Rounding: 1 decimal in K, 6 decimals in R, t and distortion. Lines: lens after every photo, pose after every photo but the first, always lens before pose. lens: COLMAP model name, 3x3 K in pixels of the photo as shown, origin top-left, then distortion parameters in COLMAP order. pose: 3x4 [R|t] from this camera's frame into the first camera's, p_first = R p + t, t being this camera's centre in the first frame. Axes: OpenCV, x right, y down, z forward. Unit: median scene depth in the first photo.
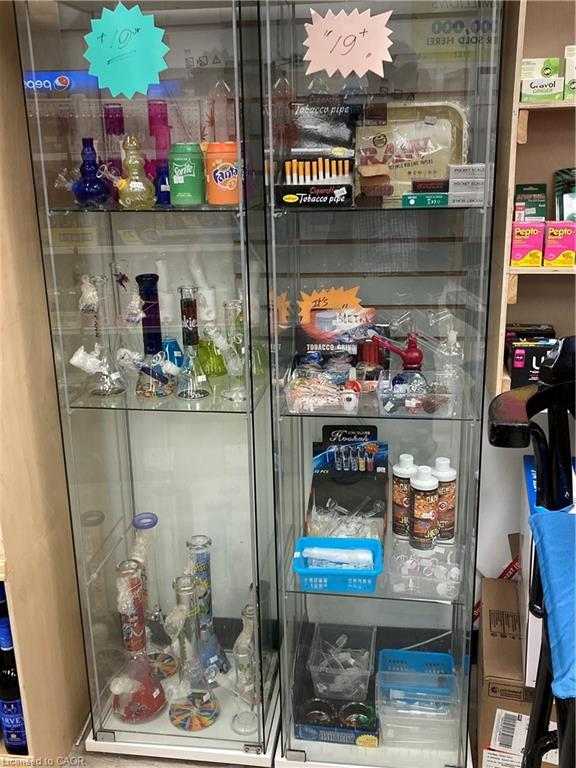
lens RADIAL K [[788.4, 0, 288.0], [0, 788.4, 384.0], [0, 0, 1]] dist [-0.012097, -0.041822]
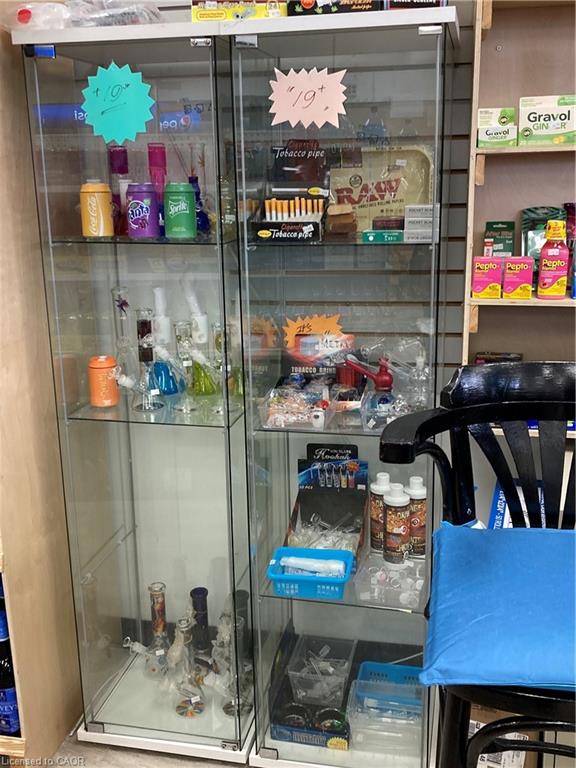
lens RADIAL K [[804.0, 0, 288.0], [0, 804.0, 384.0], [0, 0, 1]] dist [0.009294, -0.110304]
pose [[0.997478, 0.023491, -0.066981, 0.099279], [-0.026023, 0.998970, -0.037184, 0.014521], [0.066038, 0.038833, 0.997061, -0.100545]]
